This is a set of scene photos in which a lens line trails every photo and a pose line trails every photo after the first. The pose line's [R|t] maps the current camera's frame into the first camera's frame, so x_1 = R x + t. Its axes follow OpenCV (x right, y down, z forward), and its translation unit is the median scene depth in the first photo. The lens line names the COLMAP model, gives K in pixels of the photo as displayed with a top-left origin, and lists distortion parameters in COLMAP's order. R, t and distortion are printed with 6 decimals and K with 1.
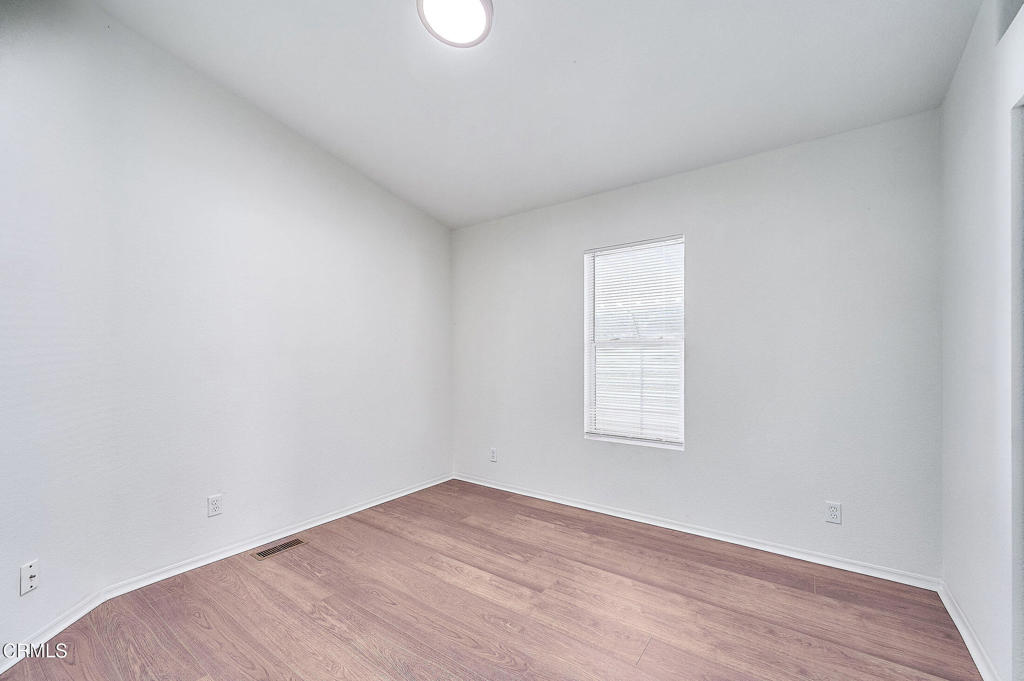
lens RADIAL K [[412.3, 0, 513.8], [0, 412.3, 347.1], [0, 0, 1]] dist [-0.000012, 0.001050]
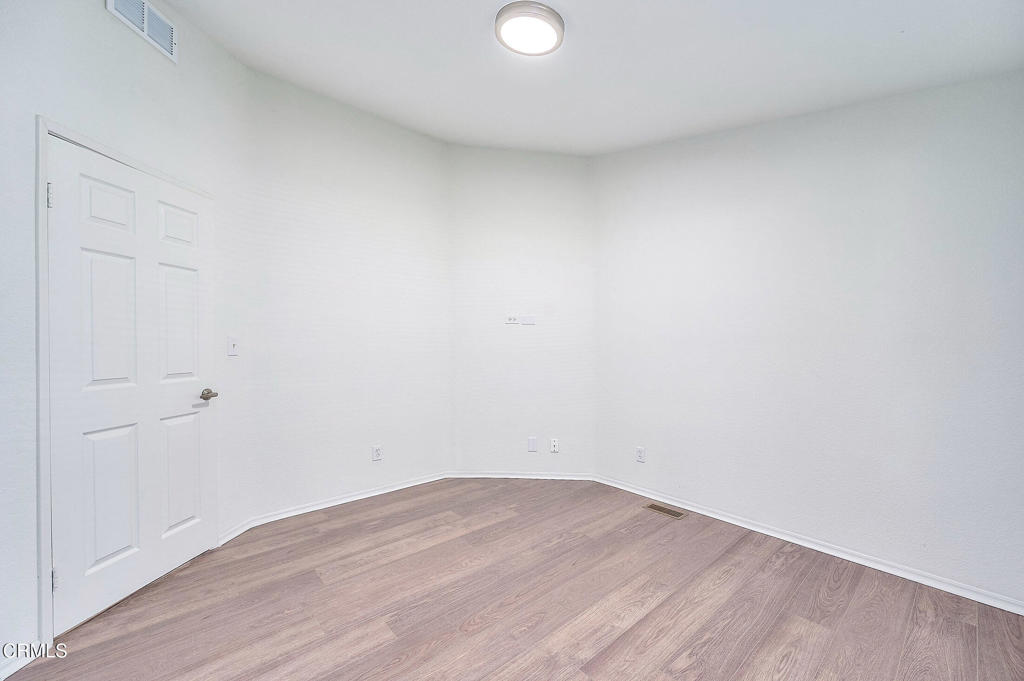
lens RADIAL K [[412.3, 0, 521.3], [0, 412.3, 343.5], [0, 0, 1]] dist [-0.000012, 0.001050]
pose [[-0.226513, 0.002060, -0.974006, 0.701306], [0.019541, 0.999806, -0.002430, 0.010953], [0.973812, -0.019584, -0.226510, 0.932485]]
